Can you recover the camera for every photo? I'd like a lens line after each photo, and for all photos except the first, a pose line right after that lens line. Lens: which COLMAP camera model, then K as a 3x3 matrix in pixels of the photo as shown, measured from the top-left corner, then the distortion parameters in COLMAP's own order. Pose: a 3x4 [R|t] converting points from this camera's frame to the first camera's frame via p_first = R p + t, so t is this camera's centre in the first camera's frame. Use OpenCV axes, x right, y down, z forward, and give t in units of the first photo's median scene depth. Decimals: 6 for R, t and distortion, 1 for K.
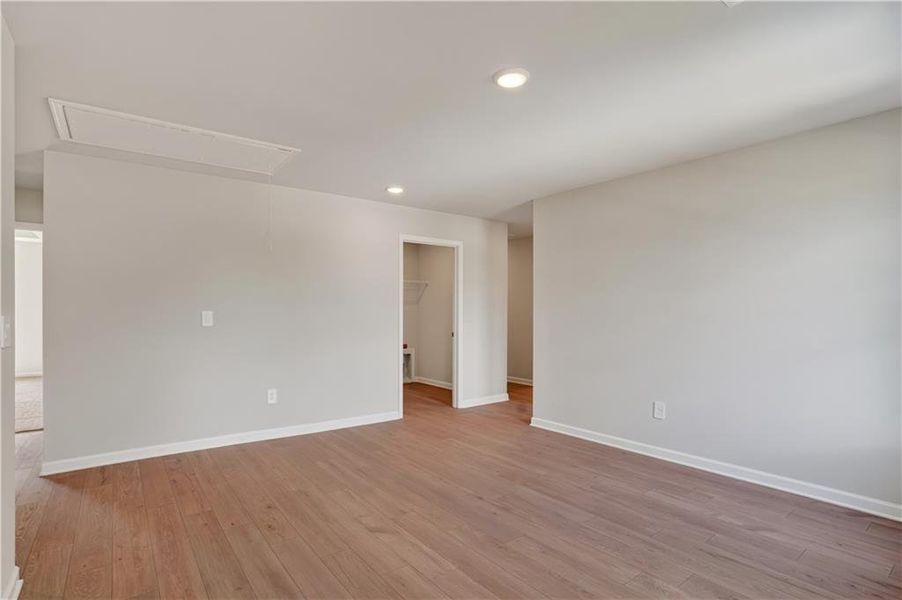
lens RADIAL K [[463.2, 0, 450.0], [0, 463.2, 307.9], [0, 0, 1]] dist [-0.034640, 0.000250]
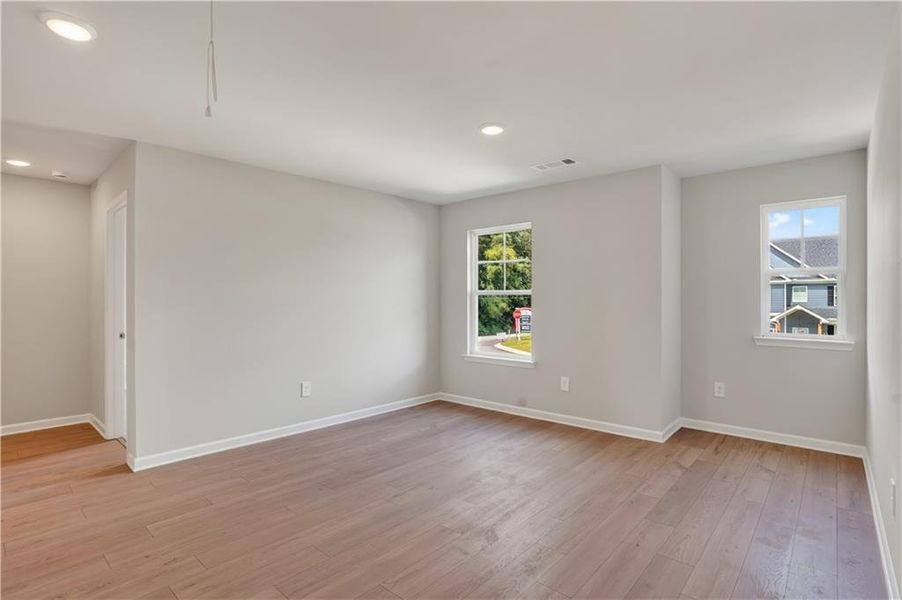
lens RADIAL K [[450.4, 0, 450.7], [0, 450.4, 300.5], [0, 0, 1]] dist [-0.035814, 0.000741]
pose [[-0.191904, -0.002648, 0.981410, -0.868863], [-0.002218, 0.999995, 0.002265, -0.001151], [-0.981411, -0.001742, -0.191909, 1.057103]]
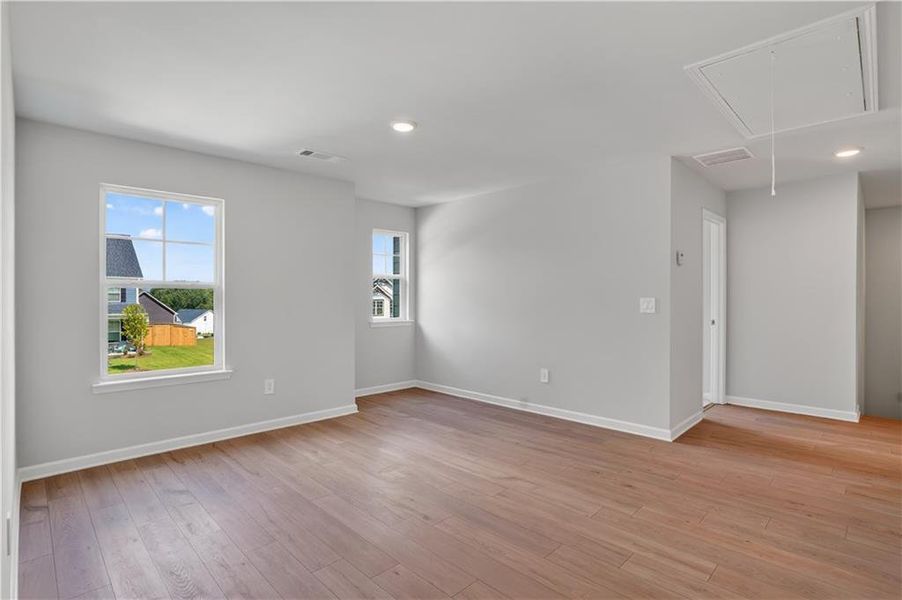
lens RADIAL K [[450.4, 0, 453.7], [0, 450.4, 294.7], [0, 0, 1]] dist [-0.035814, 0.000741]
pose [[-0.991579, 0.000145, -0.129506, 0.121770], [0.000396, 0.999998, -0.001913, 0.002298], [0.129506, -0.001948, -0.991577, 1.804774]]
